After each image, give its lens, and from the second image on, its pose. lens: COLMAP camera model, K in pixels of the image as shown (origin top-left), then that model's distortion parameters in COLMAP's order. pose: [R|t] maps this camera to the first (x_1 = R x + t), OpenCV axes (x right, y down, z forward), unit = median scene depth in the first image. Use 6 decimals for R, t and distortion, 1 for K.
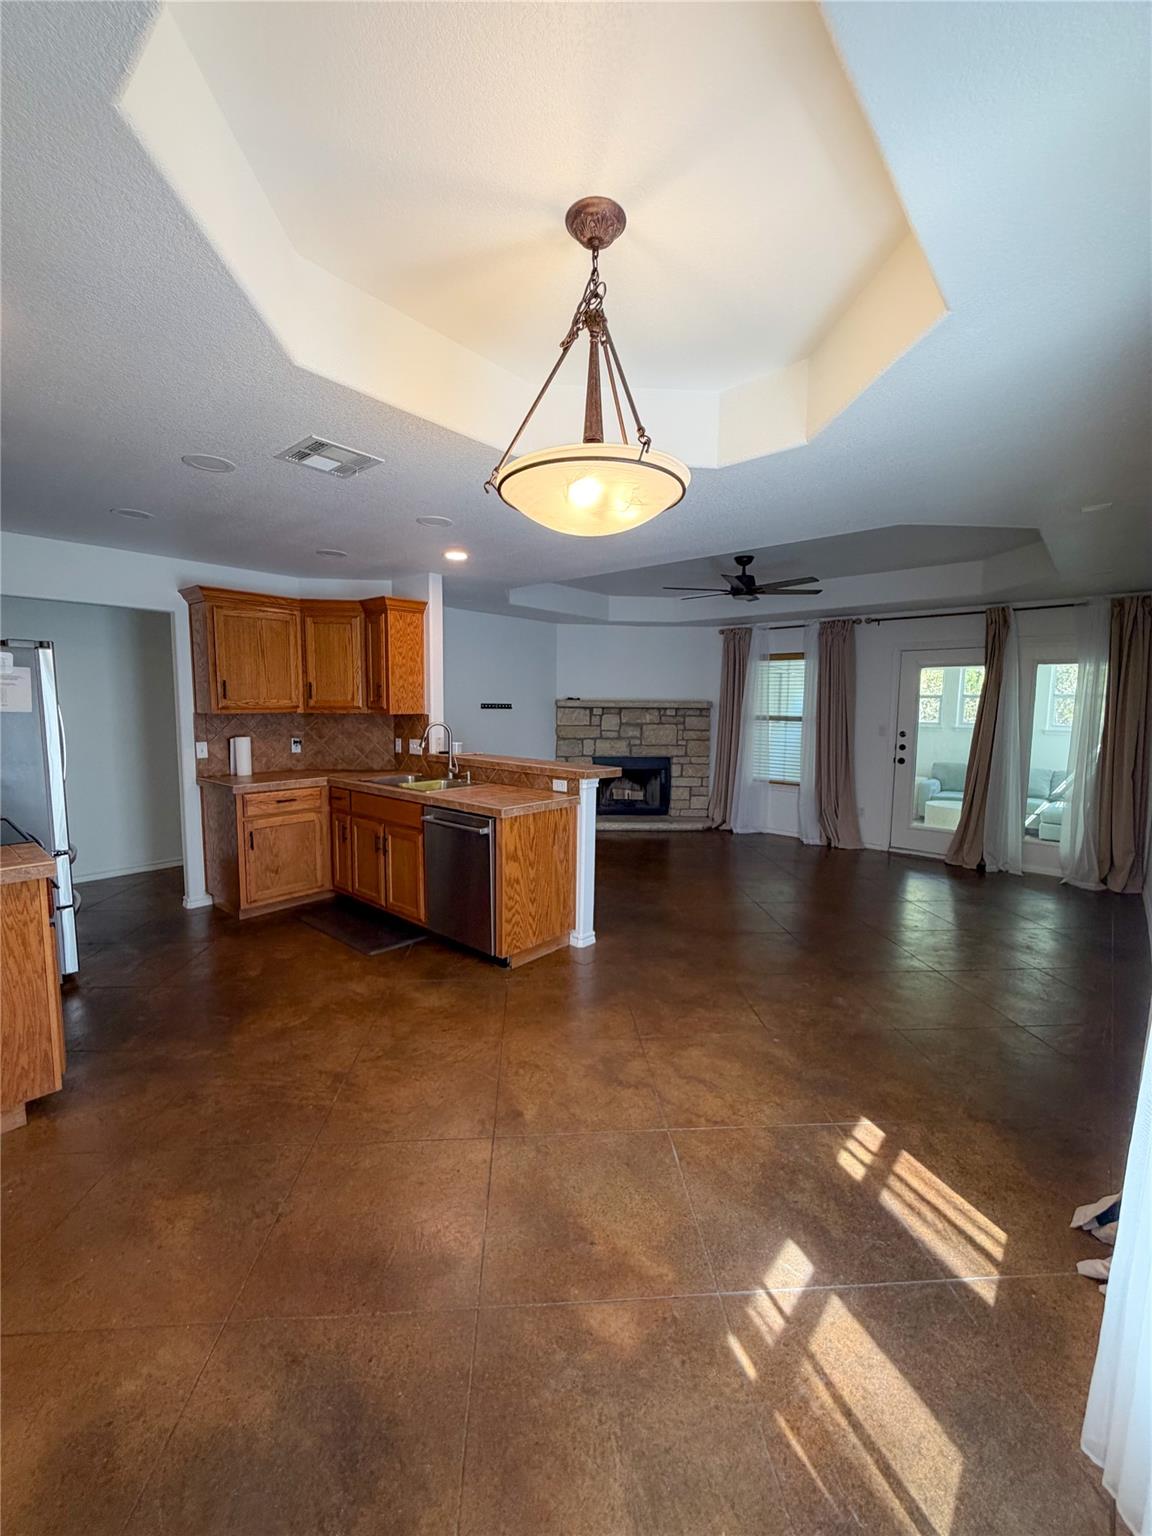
lens RADIAL K [[615.2, 0, 576.0], [0, 615.2, 768.0], [0, 0, 1]] dist [0.000245, 0.000384]
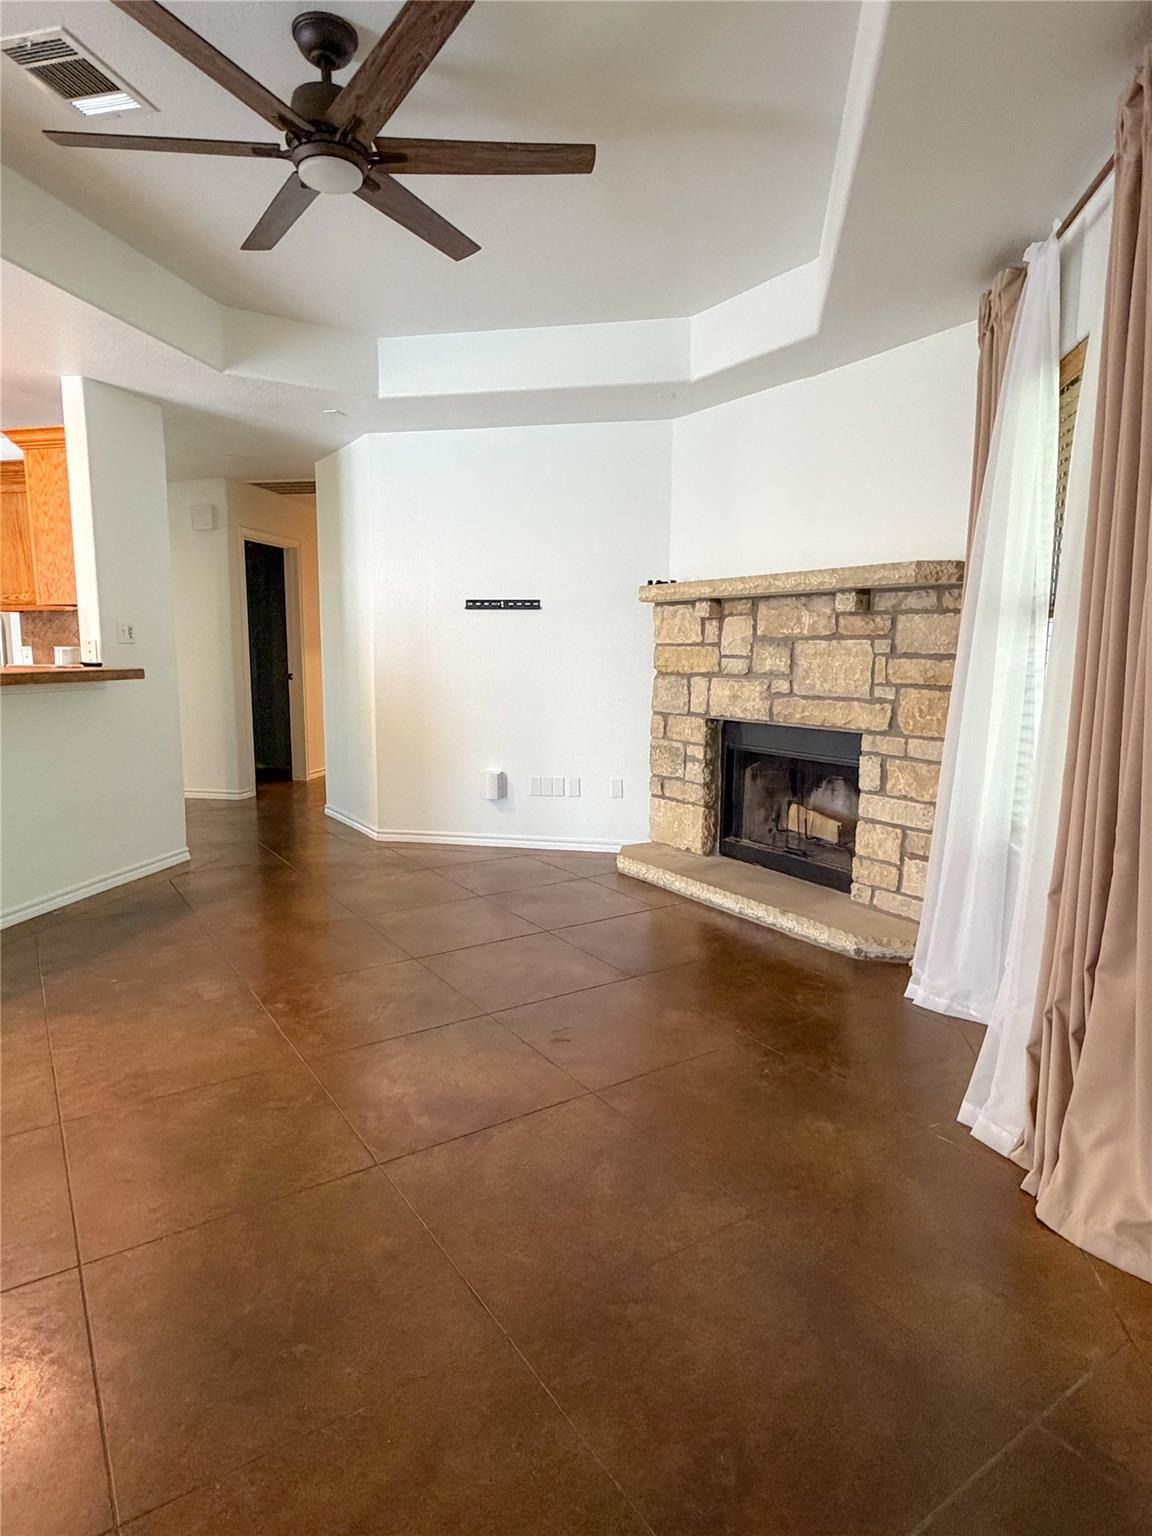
lens RADIAL K [[860.8, 0, 576.0], [0, 860.8, 768.0], [0, 0, 1]] dist [-0.002556, 0.000028]
pose [[0.494735, 0.111616, -0.861846, 0.816837], [-0.092367, 0.992854, 0.075561, -0.033265], [0.864121, 0.042223, 0.501510, 1.013367]]
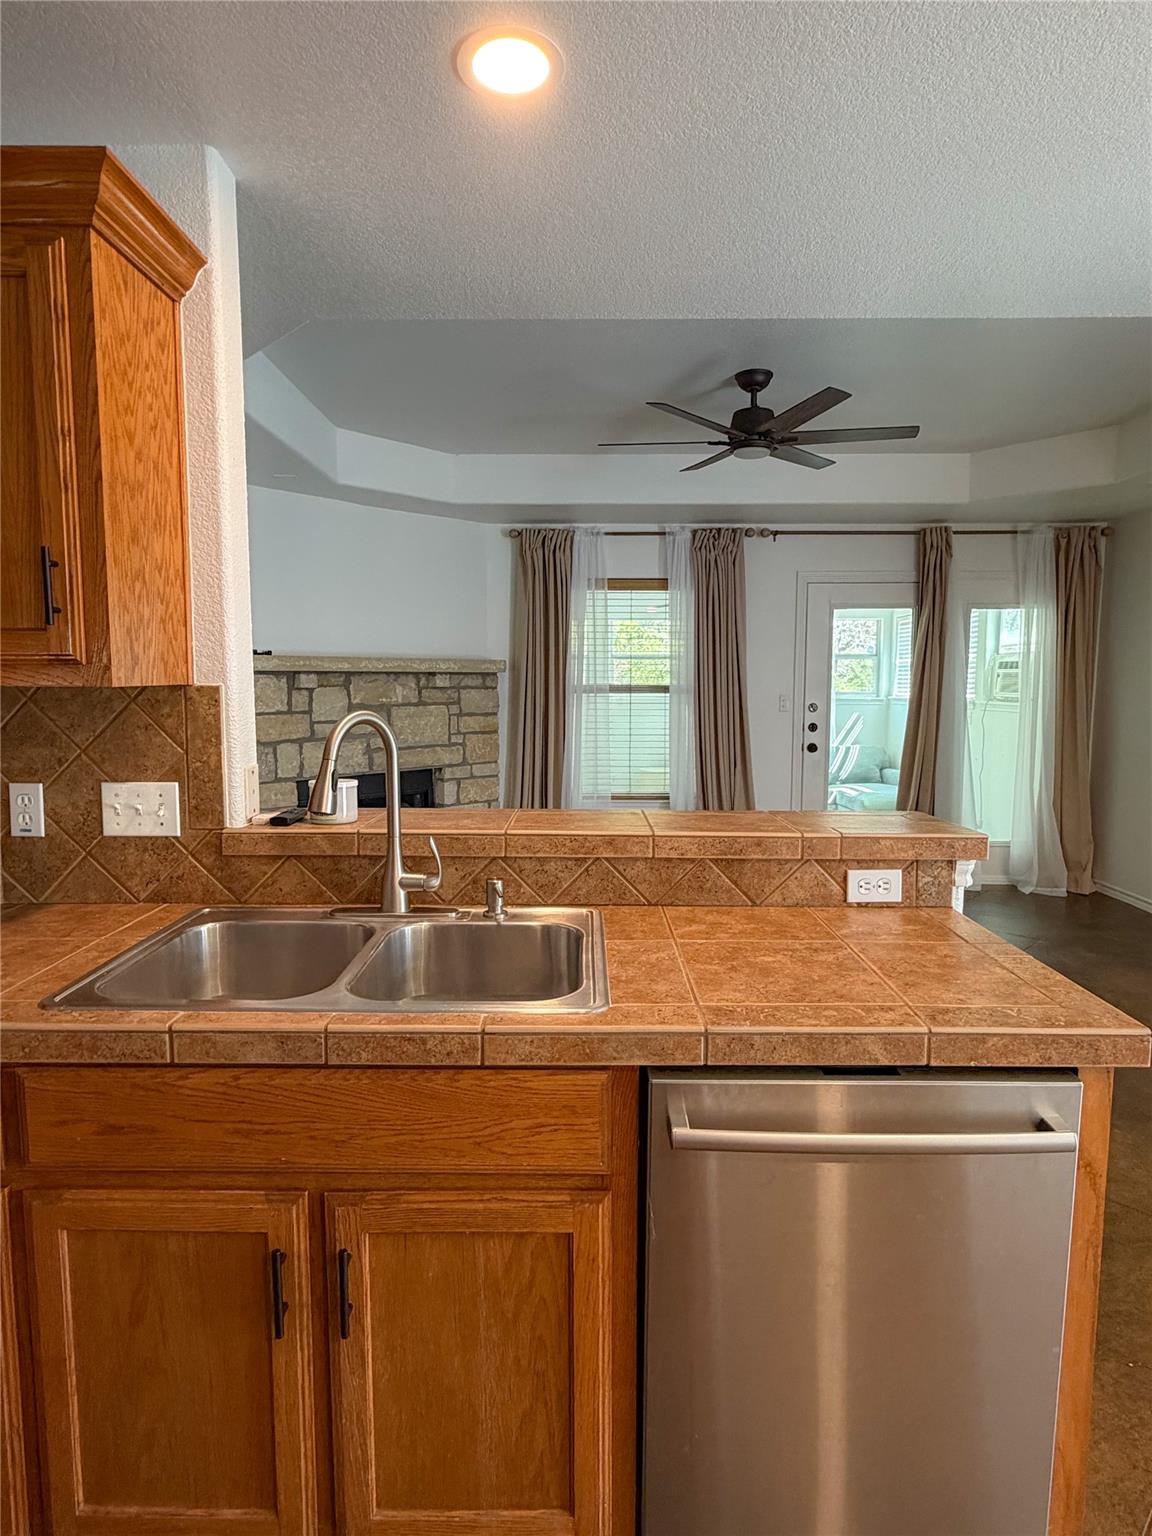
lens RADIAL K [[860.8, 0, 576.0], [0, 860.8, 768.0], [0, 0, 1]] dist [-0.002556, 0.000028]
pose [[0.759474, -0.077408, 0.645916, -0.370496], [0.075282, 0.996683, 0.030928, -0.051663], [-0.646167, 0.025136, 0.762782, 0.615108]]
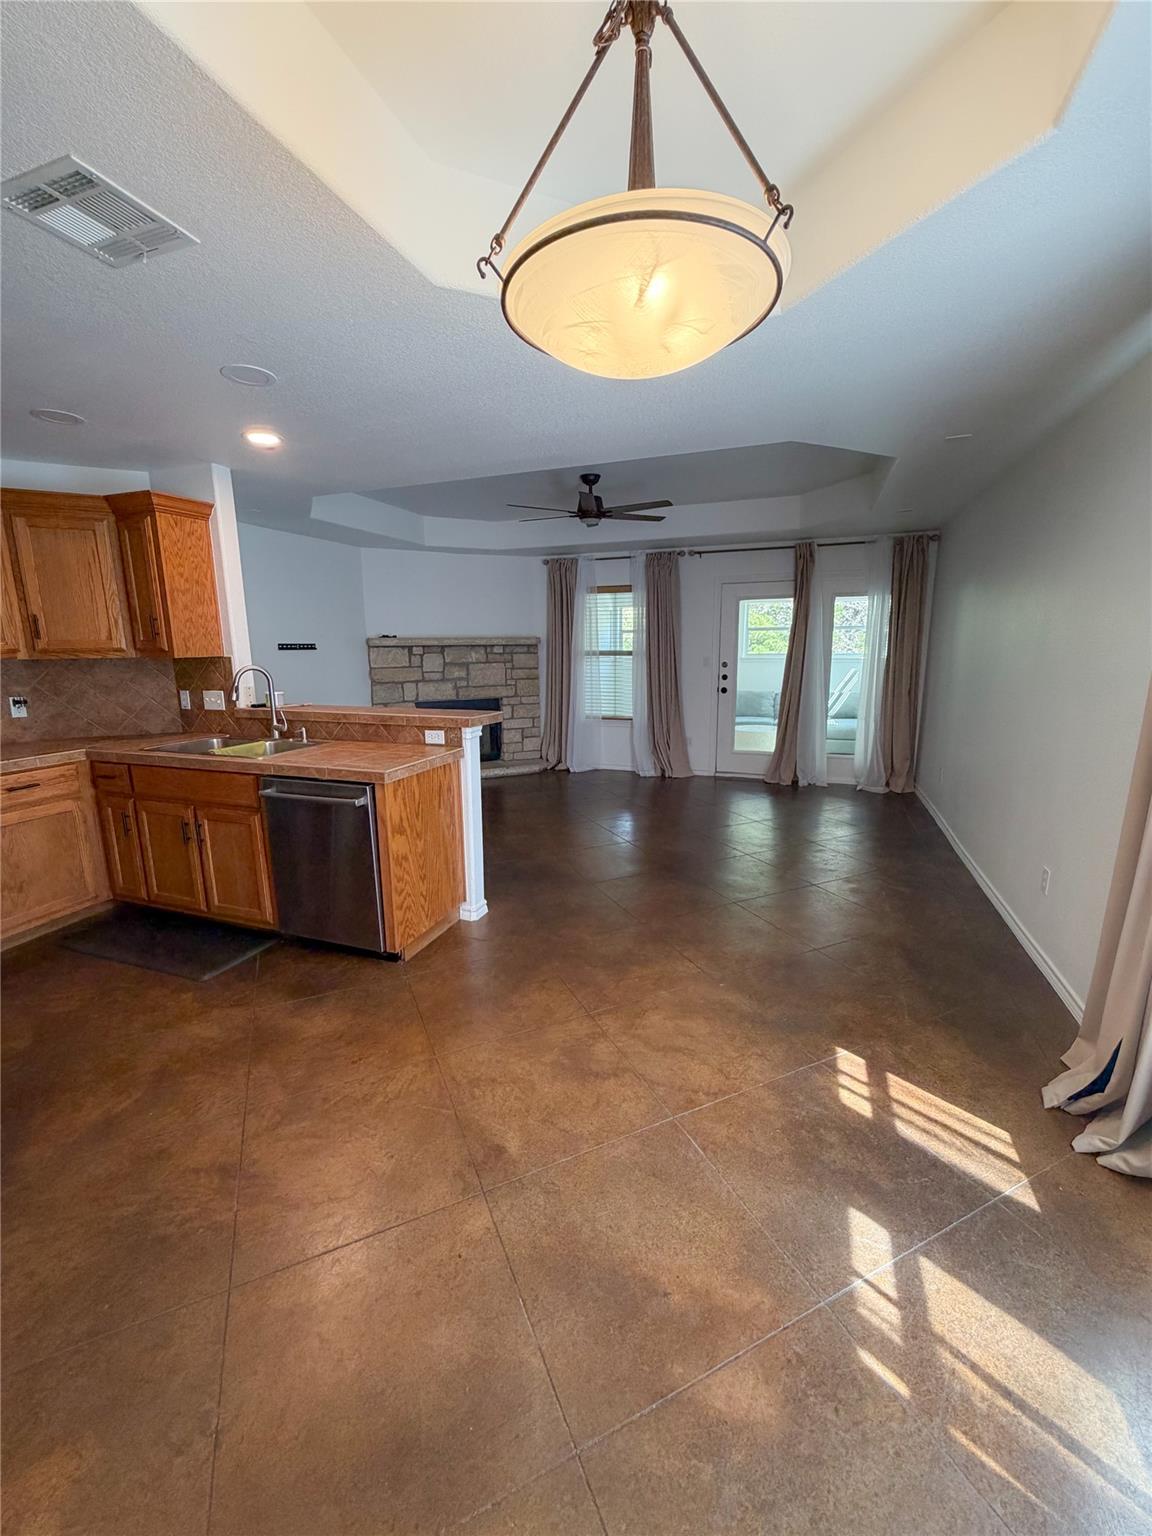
lens RADIAL K [[615.2, 0, 576.0], [0, 615.2, 768.0], [0, 0, 1]] dist [0.000245, 0.000384]
pose [[0.935248, -0.089677, 0.342446, -0.112999], [0.057133, 0.992936, 0.103987, -0.004812], [-0.349353, -0.077688, 0.933765, 0.124564]]
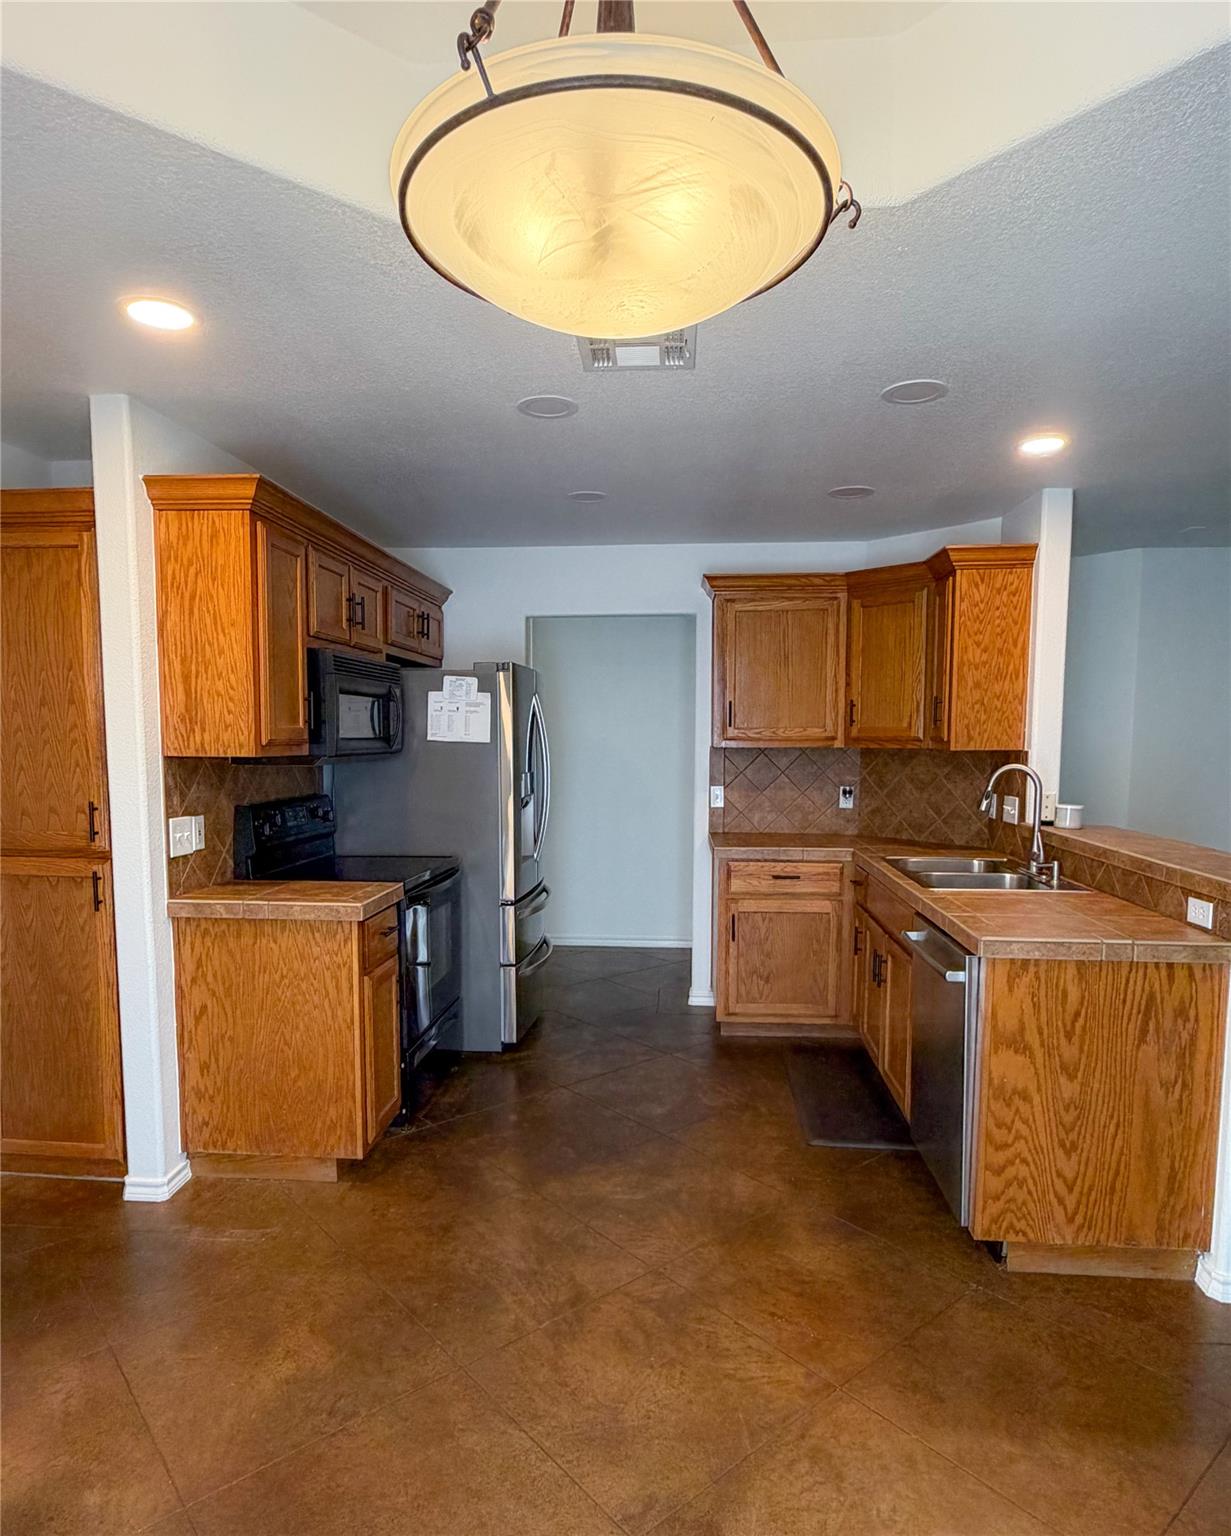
lens RADIAL K [[928.8, 0, 613.3], [0, 928.8, 824.3], [0, 0, 1]] dist [-0.001489, -0.000263]
pose [[0.592372, 0.069401, -0.802670, 0.208032], [-0.082423, 0.996276, 0.025312, -0.013528], [0.801438, 0.051164, 0.595886, 0.223179]]
